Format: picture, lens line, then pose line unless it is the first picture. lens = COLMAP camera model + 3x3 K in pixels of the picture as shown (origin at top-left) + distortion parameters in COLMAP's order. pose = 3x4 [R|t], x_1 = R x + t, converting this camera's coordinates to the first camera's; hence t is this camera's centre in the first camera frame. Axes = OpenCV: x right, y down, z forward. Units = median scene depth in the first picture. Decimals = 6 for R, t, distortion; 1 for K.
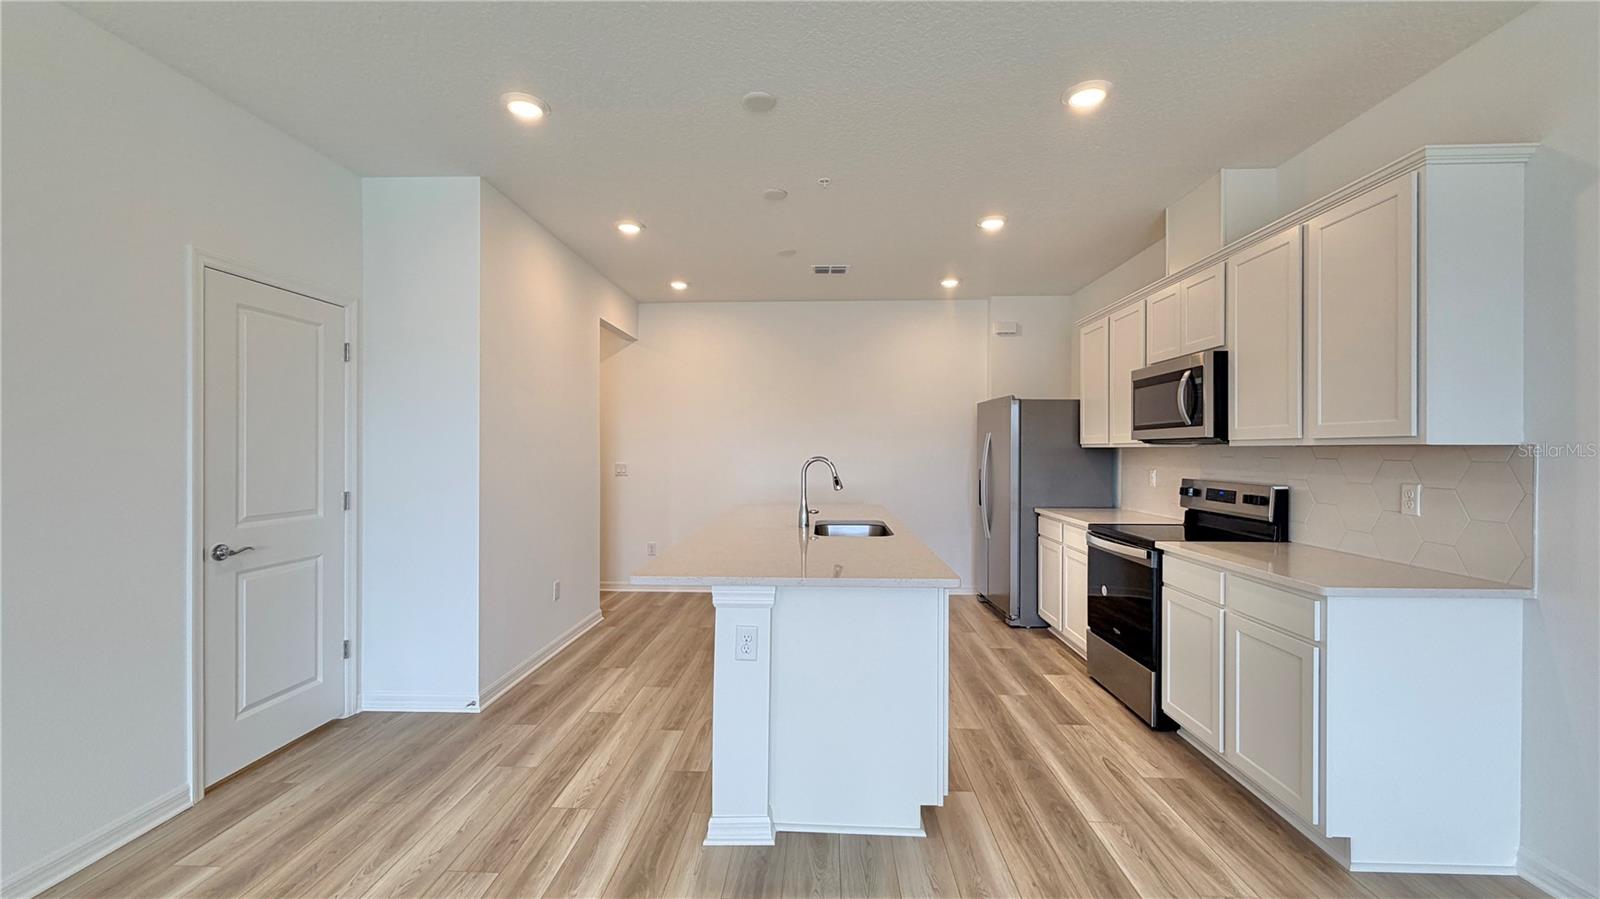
lens RADIAL K [[639.7, 0, 796.1], [0, 639.7, 452.7], [0, 0, 1]] dist [-0.000694, 0.000261]
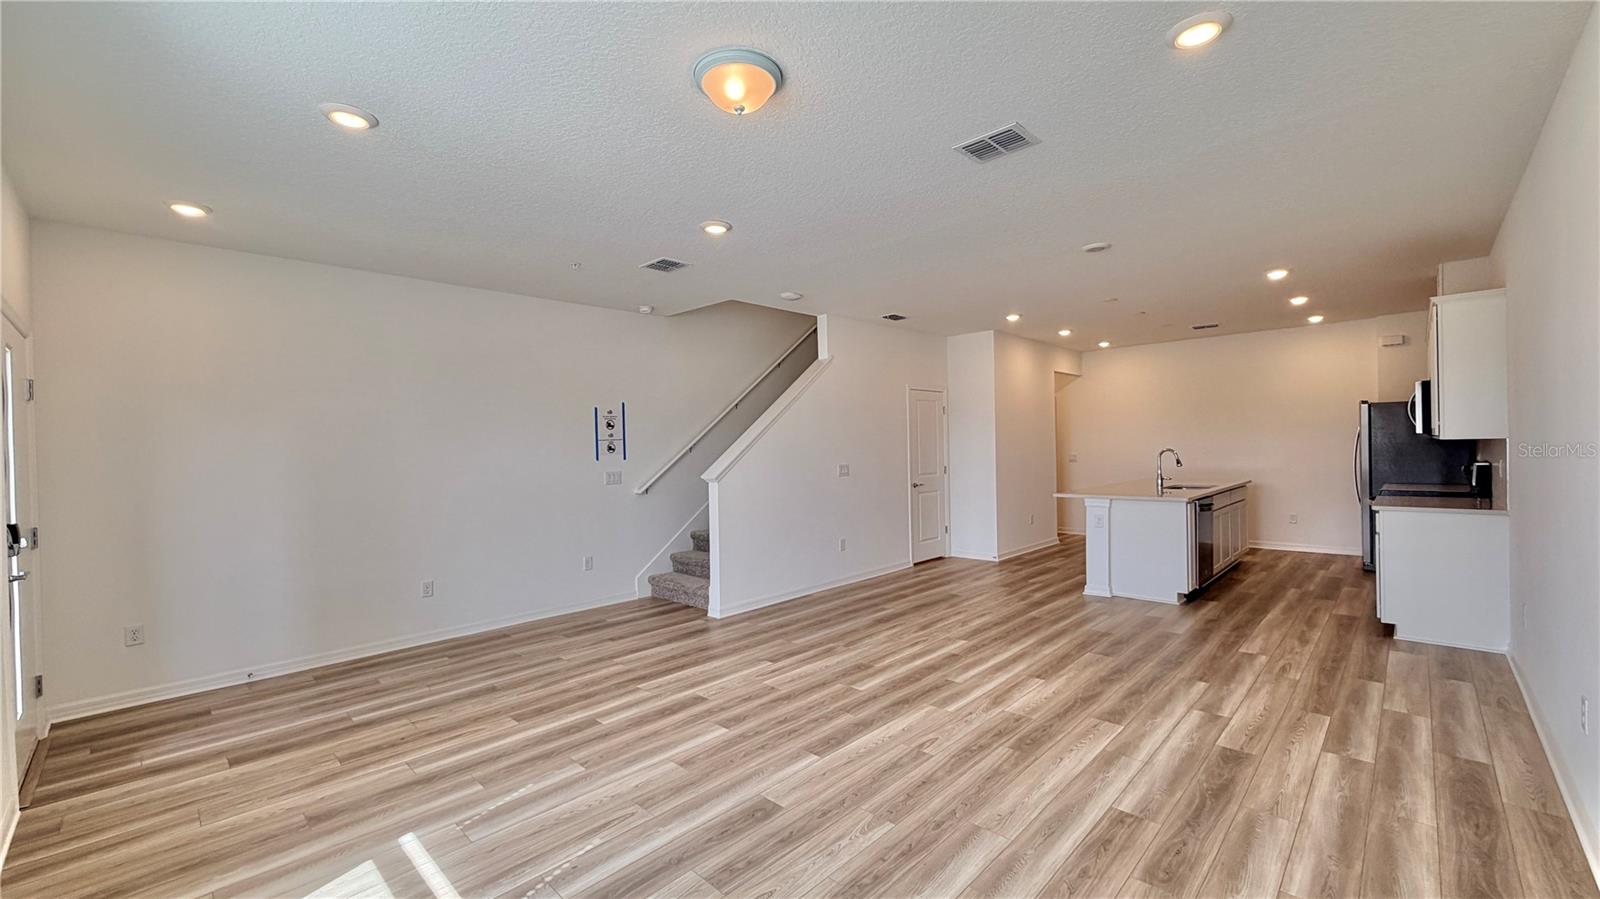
lens RADIAL K [[639.7, 0, 794.0], [0, 639.7, 454.4], [0, 0, 1]] dist [-0.000694, 0.000261]
pose [[0.746285, -0.010155, -0.665549, 0.522743], [0.021189, 0.999739, 0.008506, -0.018097], [0.665289, -0.020450, 0.746306, -1.268009]]
